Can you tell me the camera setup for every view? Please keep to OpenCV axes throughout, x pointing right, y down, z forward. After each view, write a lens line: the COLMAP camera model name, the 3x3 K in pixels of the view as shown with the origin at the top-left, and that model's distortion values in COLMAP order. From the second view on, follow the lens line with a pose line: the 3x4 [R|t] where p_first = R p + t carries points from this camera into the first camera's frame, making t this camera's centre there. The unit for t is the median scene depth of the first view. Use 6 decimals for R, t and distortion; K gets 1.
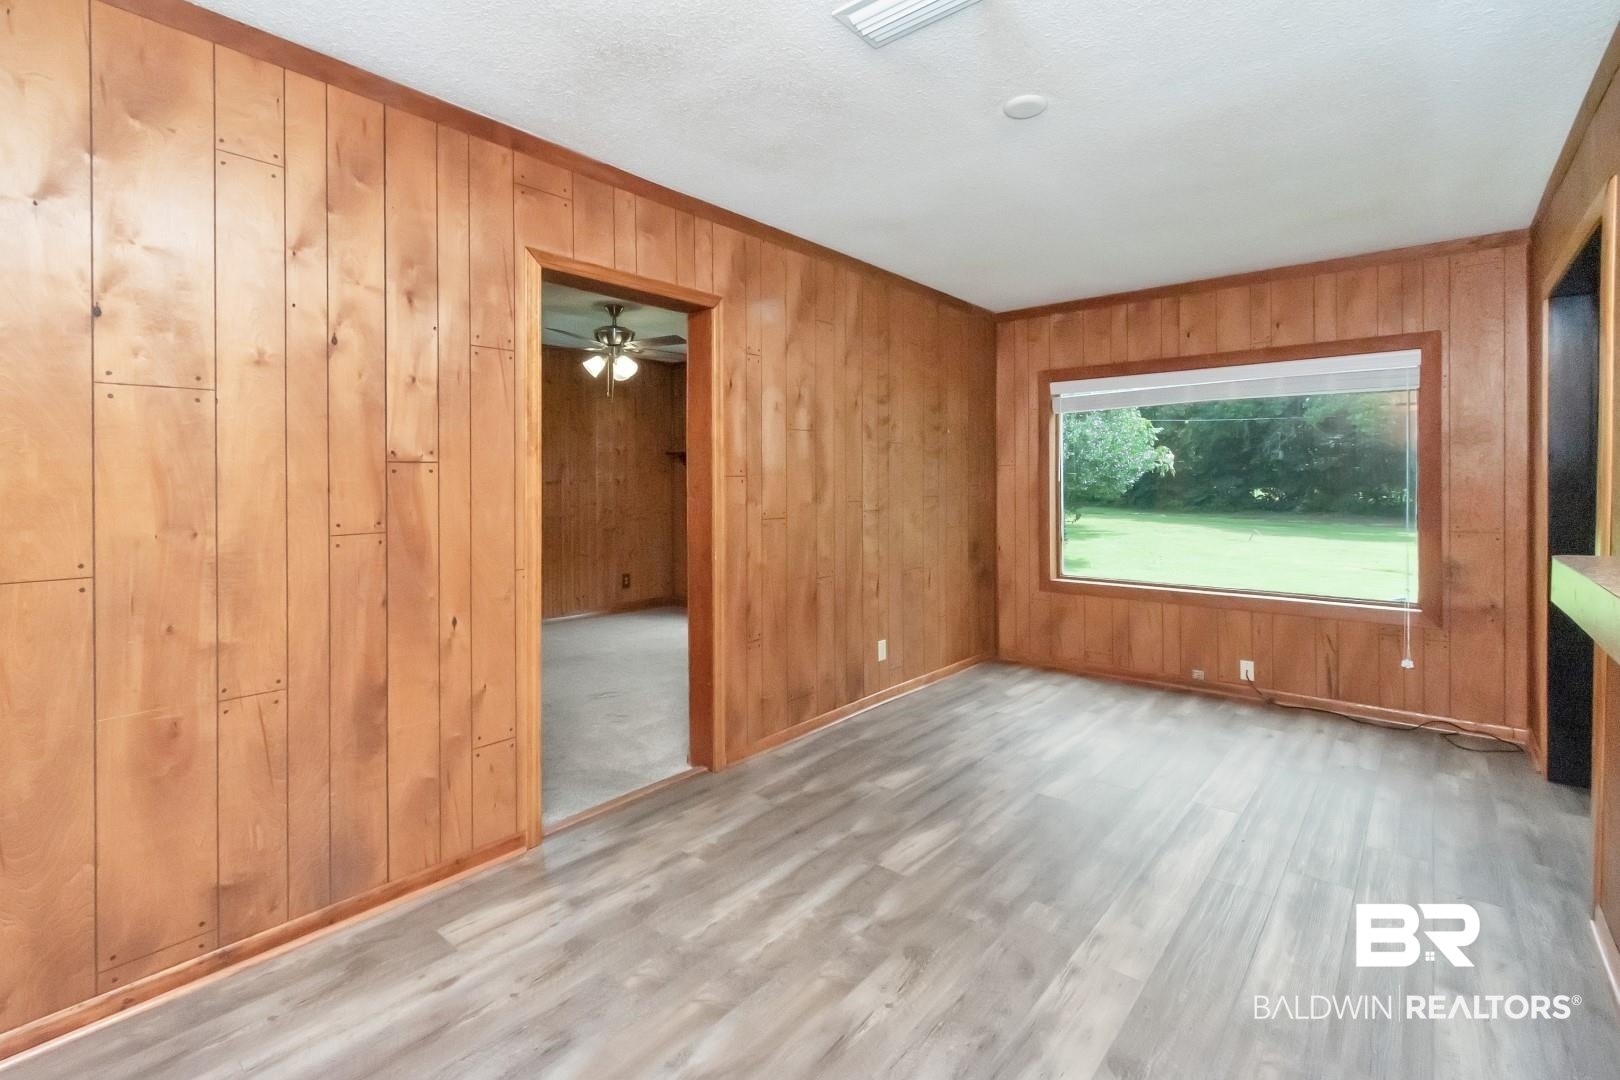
lens RADIAL K [[734.4, 0, 807.9], [0, 734.4, 509.2], [0, 0, 1]] dist [0.001345, 0.000247]
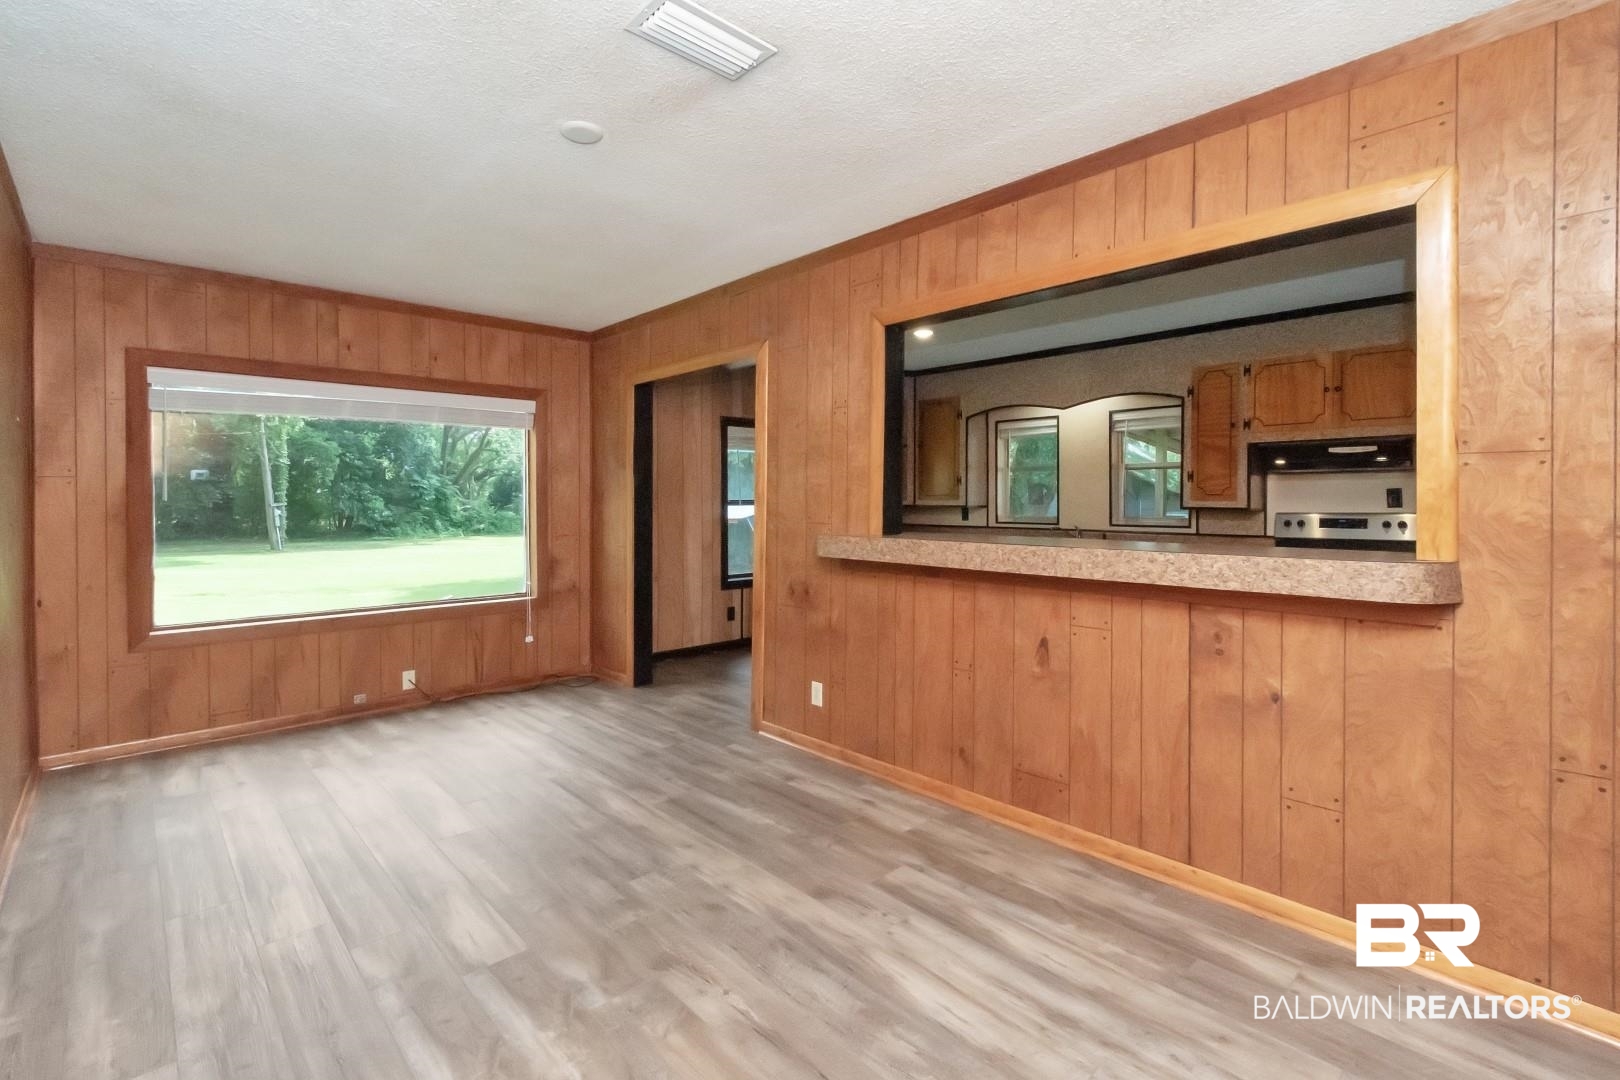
lens RADIAL K [[734.4, 0, 807.9], [0, 734.4, 509.2], [0, 0, 1]] dist [0.001345, 0.000247]
pose [[0.124978, -0.009487, 0.992114, -0.837438], [0.042242, 0.999098, 0.004233, -0.009841], [-0.991260, 0.041380, 0.125266, 0.671010]]
